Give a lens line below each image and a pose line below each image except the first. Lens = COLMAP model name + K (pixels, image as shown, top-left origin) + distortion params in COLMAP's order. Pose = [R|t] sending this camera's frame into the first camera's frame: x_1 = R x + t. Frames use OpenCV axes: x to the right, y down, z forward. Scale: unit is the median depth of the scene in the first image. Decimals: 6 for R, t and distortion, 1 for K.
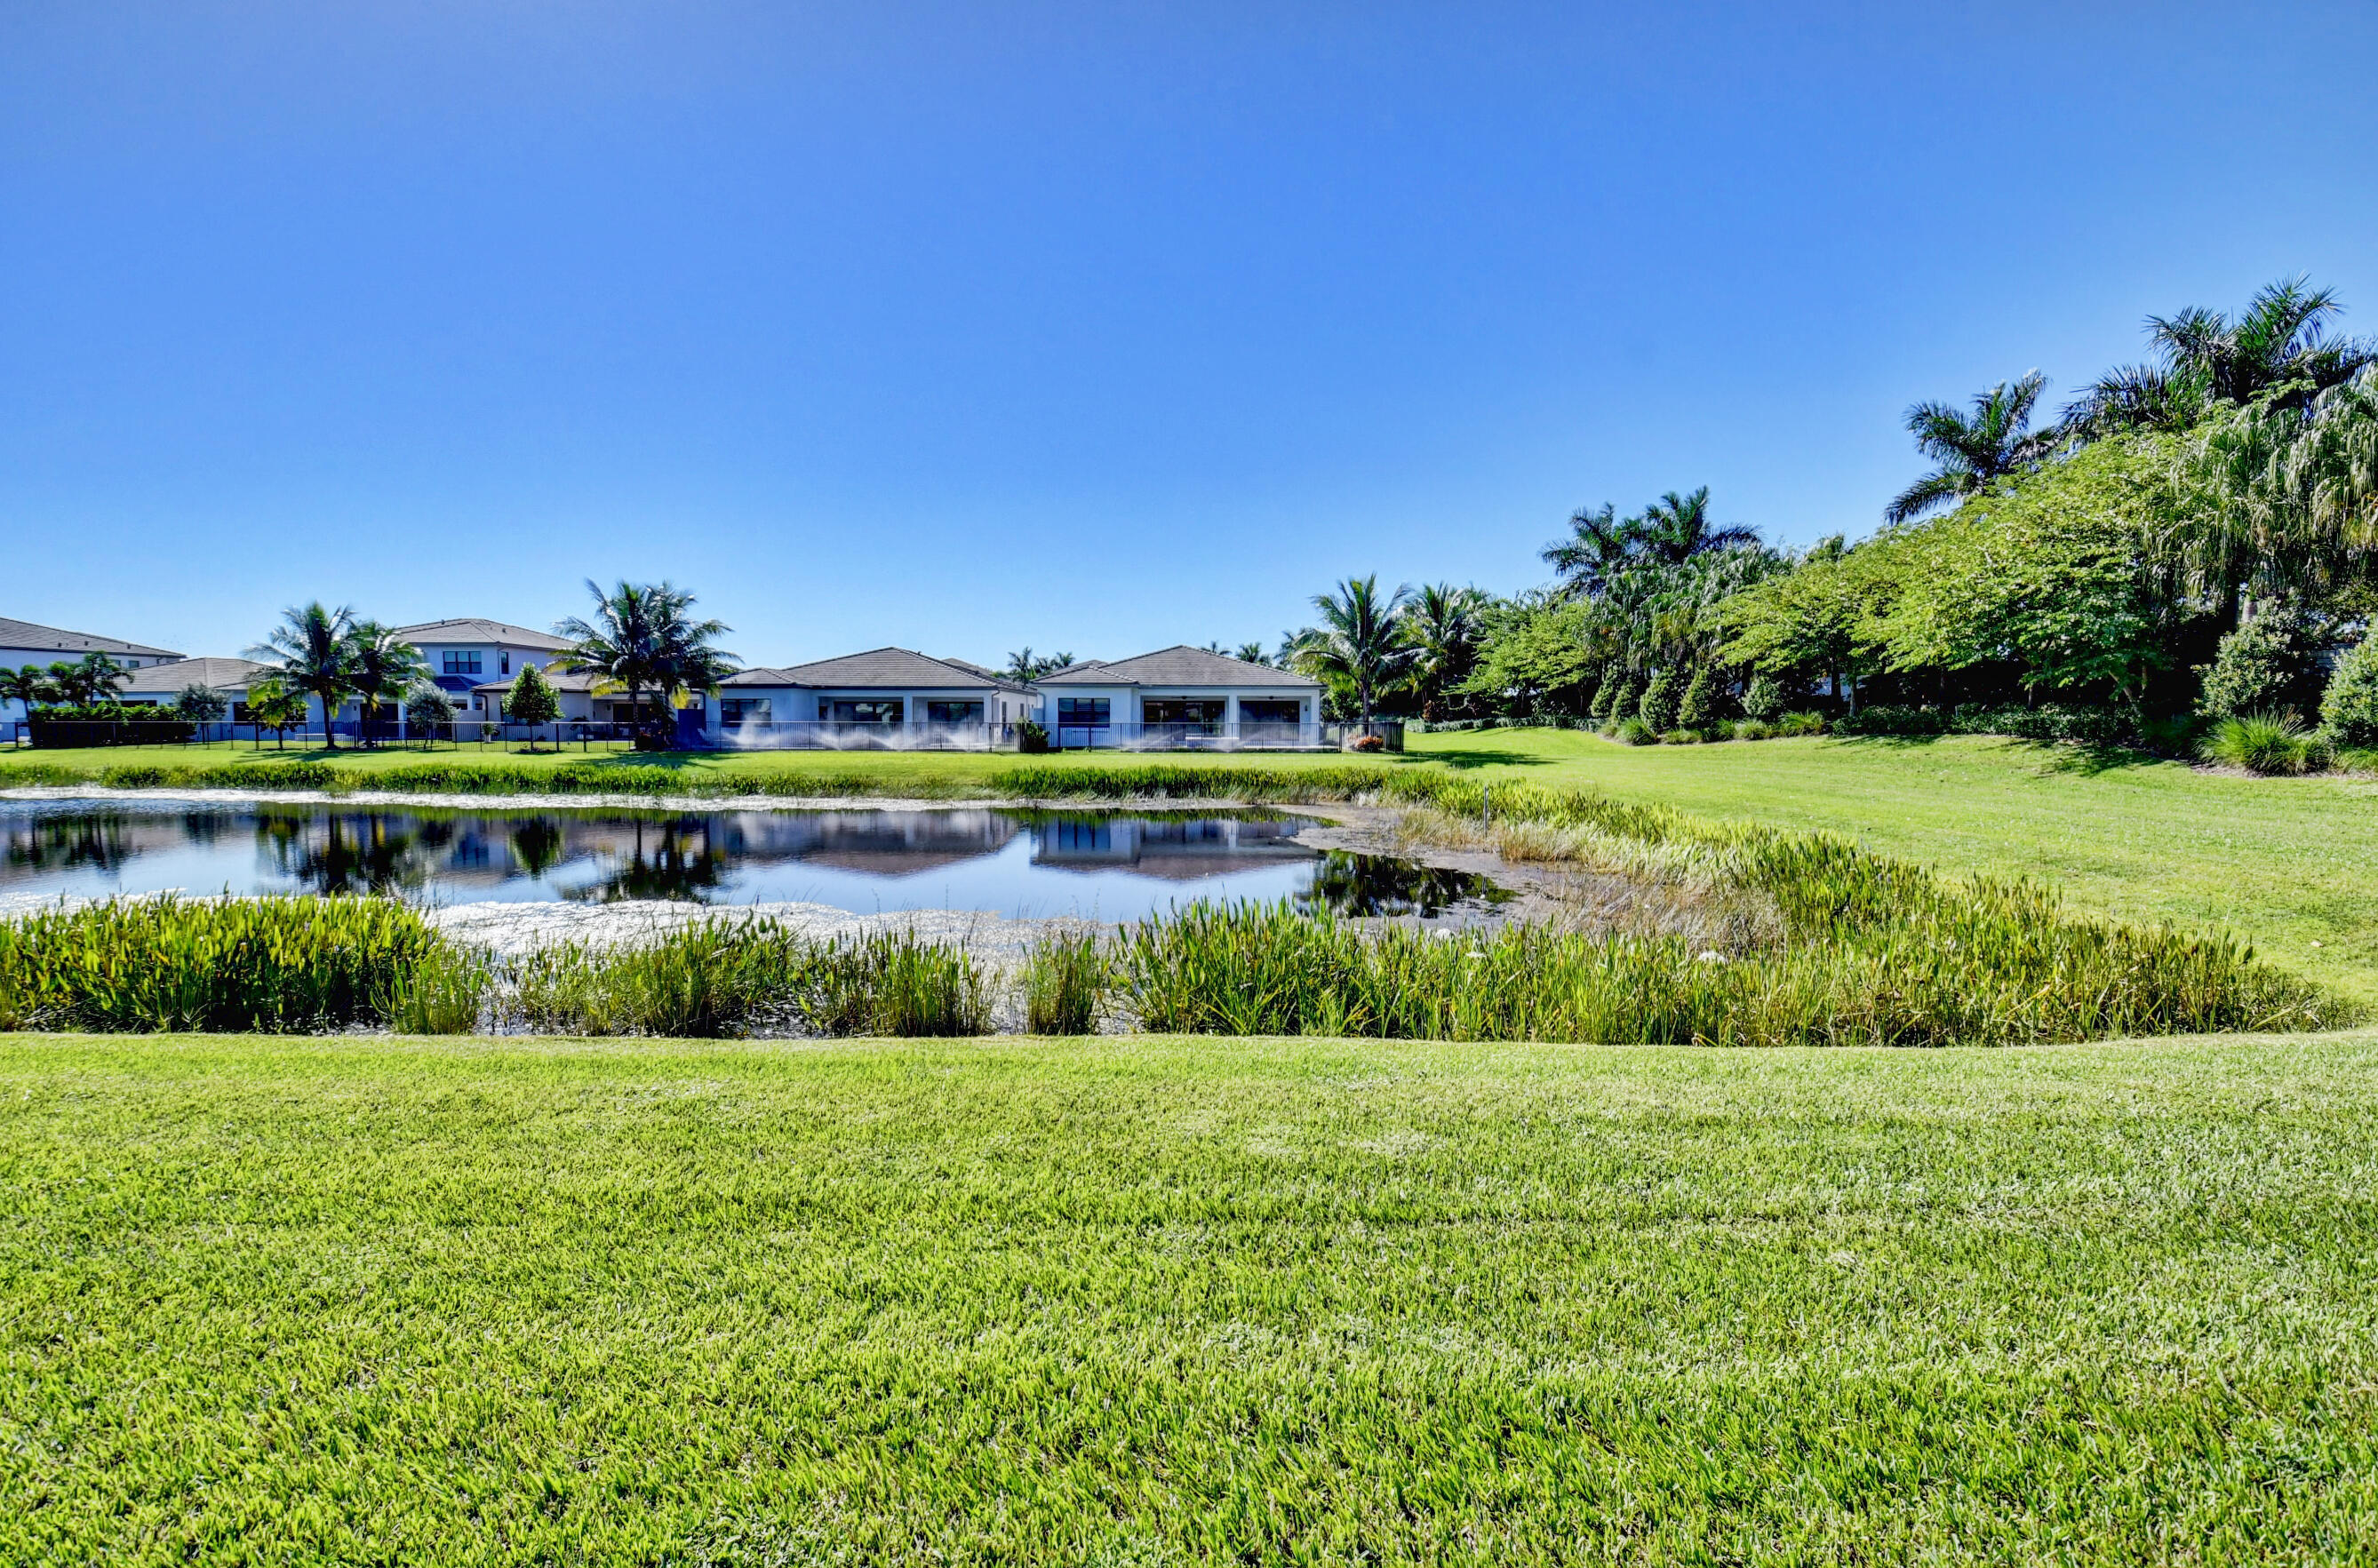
lens RADIAL K [[1064.0, 0, 1140.4], [0, 1064.0, 796.8], [0, 0, 1]] dist [-0.036242, -0.000576]
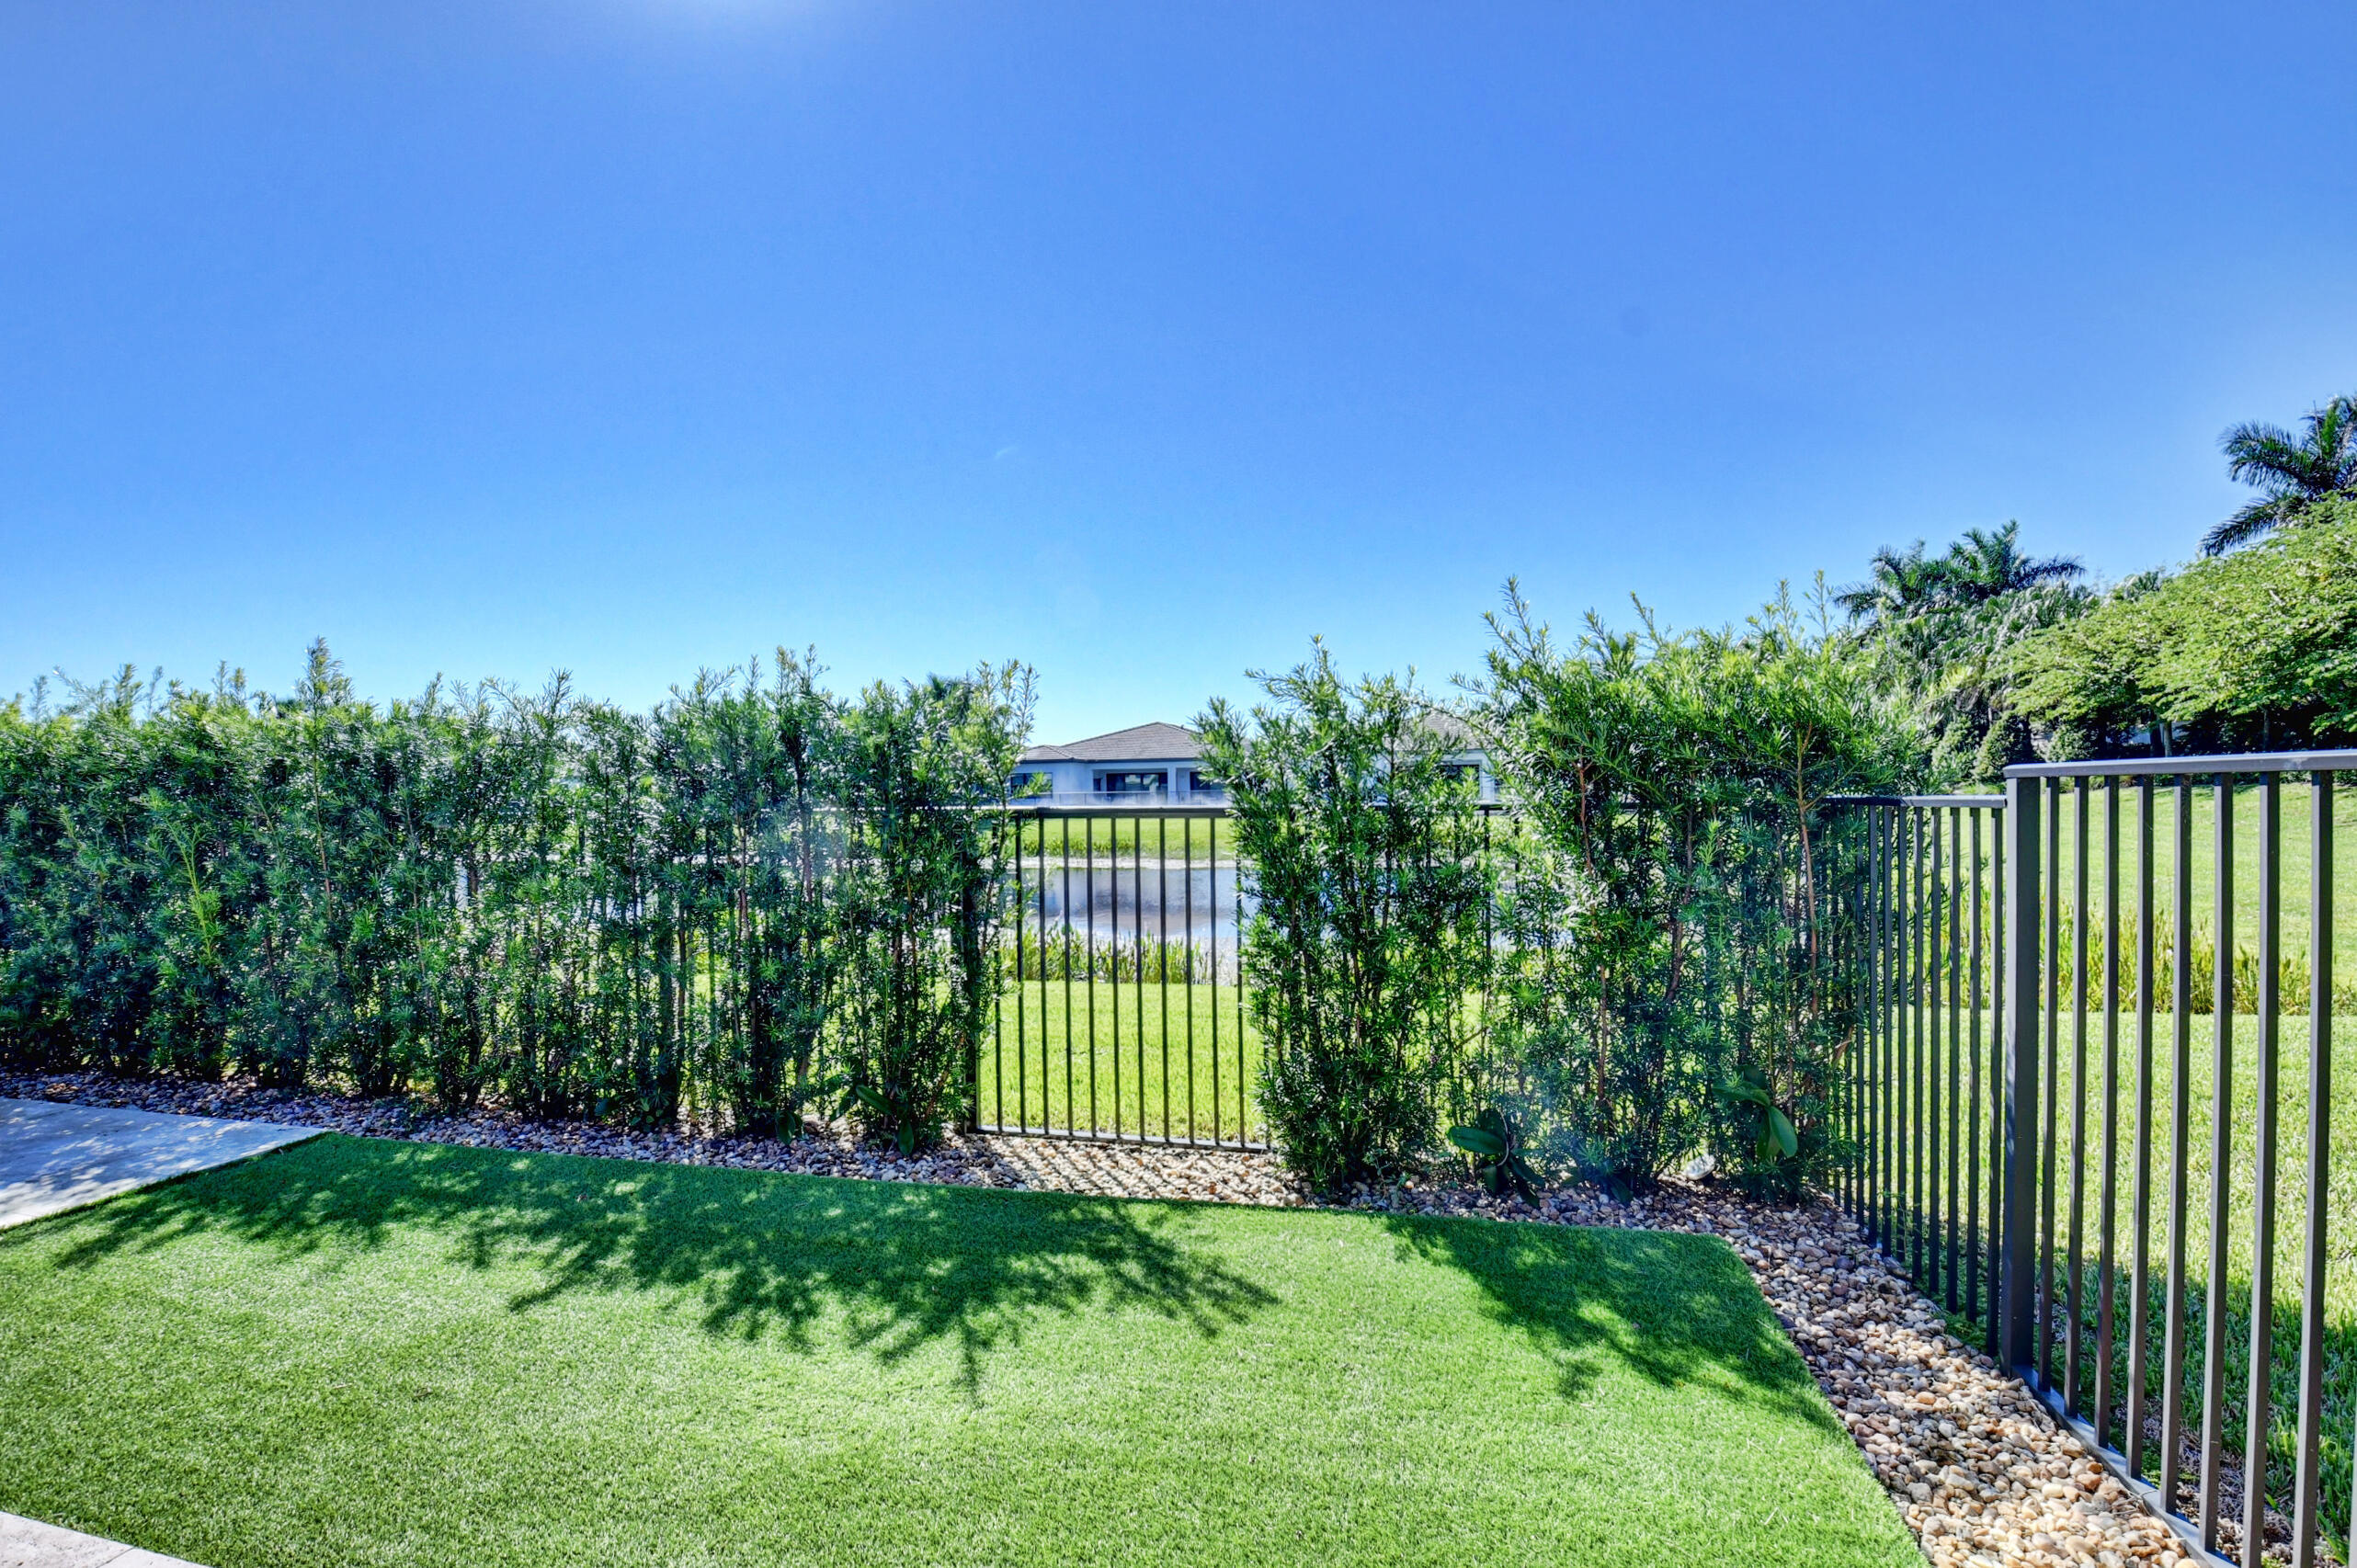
lens RADIAL K [[1099.4, 0, 1172.2], [0, 1099.4, 807.4], [0, 0, 1]] dist [0.001246, -0.014436]
pose [[0.975234, -0.014678, -0.220688, 0.037782], [0.002891, 0.998556, -0.053638, 0.008920], [0.221157, 0.051672, 0.973868, -0.127751]]
